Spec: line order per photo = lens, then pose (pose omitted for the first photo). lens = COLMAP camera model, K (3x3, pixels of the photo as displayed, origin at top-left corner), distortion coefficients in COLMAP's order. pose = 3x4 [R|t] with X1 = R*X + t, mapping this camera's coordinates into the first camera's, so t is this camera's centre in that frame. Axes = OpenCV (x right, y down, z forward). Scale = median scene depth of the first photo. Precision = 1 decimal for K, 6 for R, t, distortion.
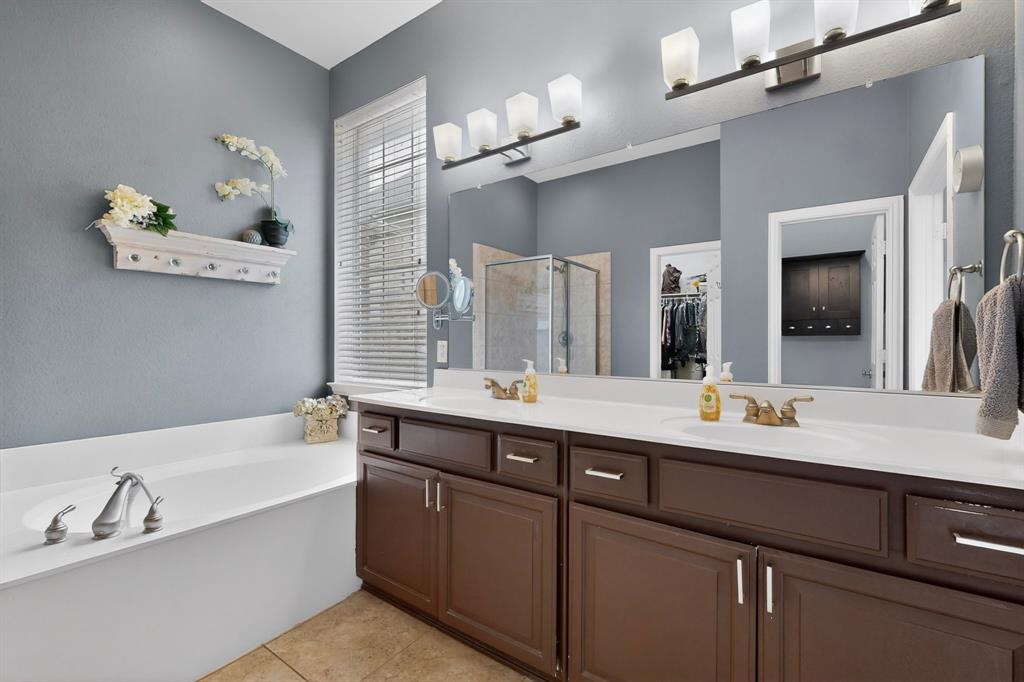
lens RADIAL K [[446.9, 0, 509.0], [0, 446.9, 340.9], [0, 0, 1]] dist [0.001089, -0.000952]
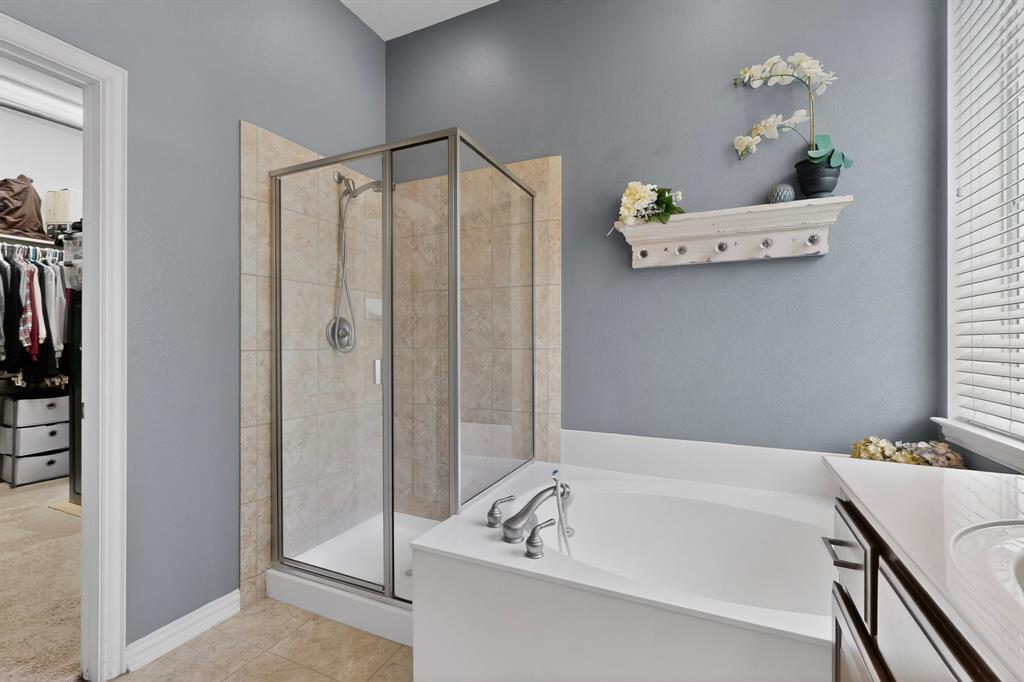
lens RADIAL K [[446.9, 0, 517.5], [0, 446.9, 341.8], [0, 0, 1]] dist [0.001089, -0.000952]
pose [[0.193349, 0.003201, -0.981125, 0.039689], [0.003336, 0.999987, 0.003920, -0.003197], [0.981124, -0.004031, 0.193336, 0.470552]]
